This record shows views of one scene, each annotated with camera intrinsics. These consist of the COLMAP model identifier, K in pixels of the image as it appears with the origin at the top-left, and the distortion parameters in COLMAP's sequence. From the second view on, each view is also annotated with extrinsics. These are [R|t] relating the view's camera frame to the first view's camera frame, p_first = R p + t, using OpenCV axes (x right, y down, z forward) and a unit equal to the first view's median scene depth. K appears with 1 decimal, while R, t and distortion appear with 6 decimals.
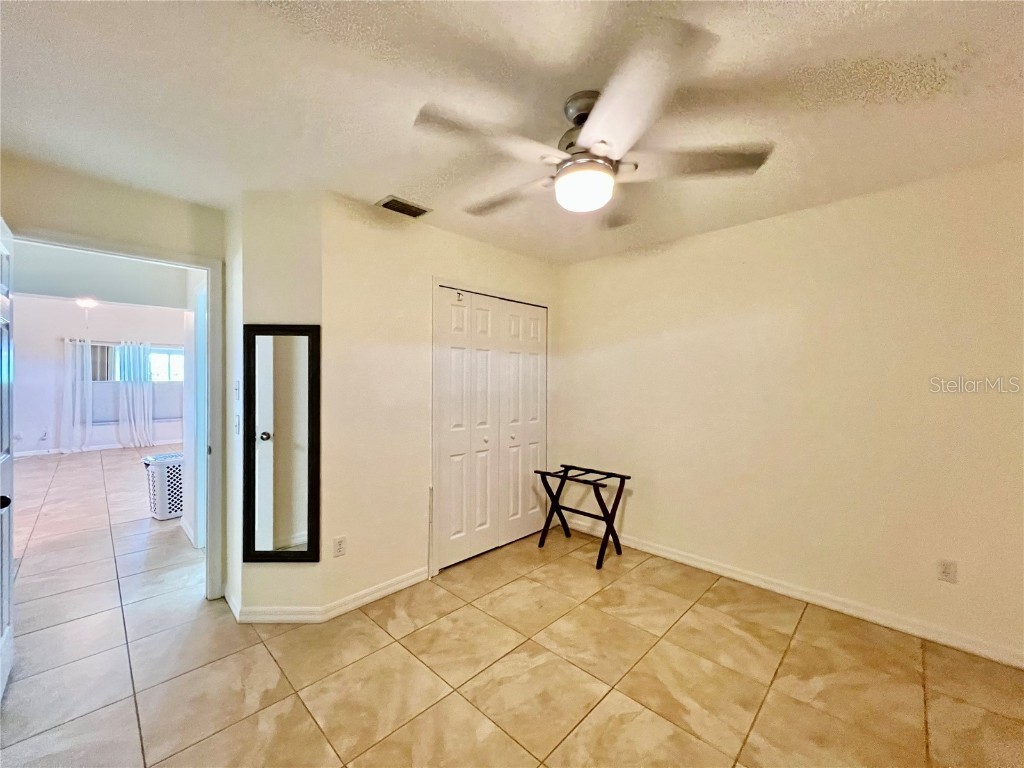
lens RADIAL K [[409.1, 0, 518.1], [0, 409.1, 380.4], [0, 0, 1]] dist [0.001251, 0.000277]
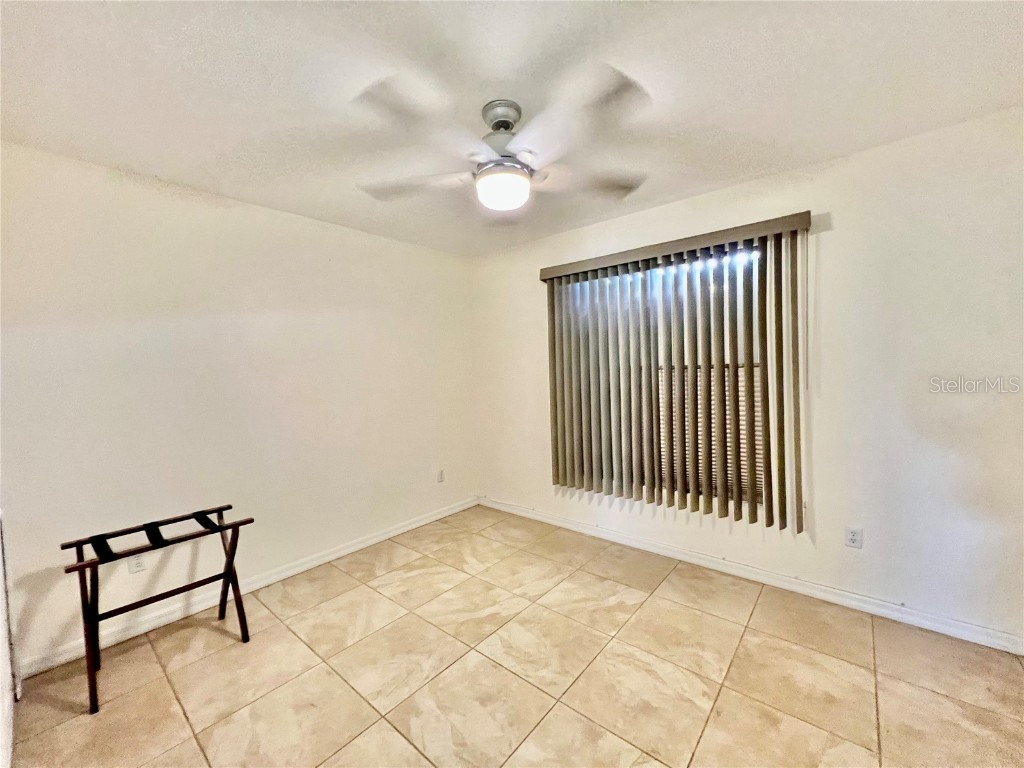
lens RADIAL K [[410.6, 0, 513.4], [0, 410.6, 378.2], [0, 0, 1]] dist [-0.003347, -0.000190]
pose [[-0.066275, -0.026054, 0.997461, -0.698599], [0.025898, 0.999277, 0.027822, 0.012102], [-0.997465, 0.027676, -0.065552, 0.796474]]
